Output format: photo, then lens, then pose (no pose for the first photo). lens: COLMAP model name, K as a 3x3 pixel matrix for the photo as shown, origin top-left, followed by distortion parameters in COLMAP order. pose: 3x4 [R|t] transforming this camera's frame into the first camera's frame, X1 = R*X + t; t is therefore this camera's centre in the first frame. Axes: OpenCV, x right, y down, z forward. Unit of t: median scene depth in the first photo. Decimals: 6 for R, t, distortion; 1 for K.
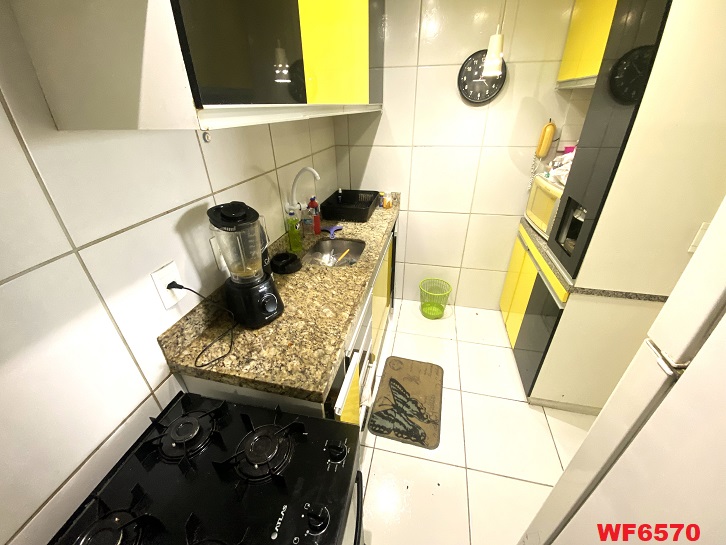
lens RADIAL K [[298.9, 0, 357.6], [0, 298.9, 272.9], [0, 0, 1]] dist [0.003695, -0.000738]
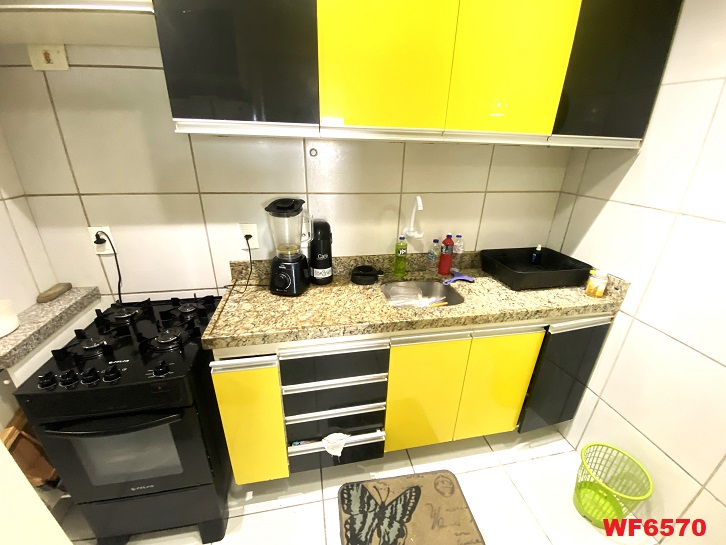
lens RADIAL K [[298.9, 0, 357.3], [0, 298.9, 270.7], [0, 0, 1]] dist [0.003695, -0.000738]
pose [[0.407096, 0.371411, -0.834462, 0.543139], [-0.471837, 0.867767, 0.156047, -0.174372], [0.782076, 0.330204, 0.528510, 0.367631]]
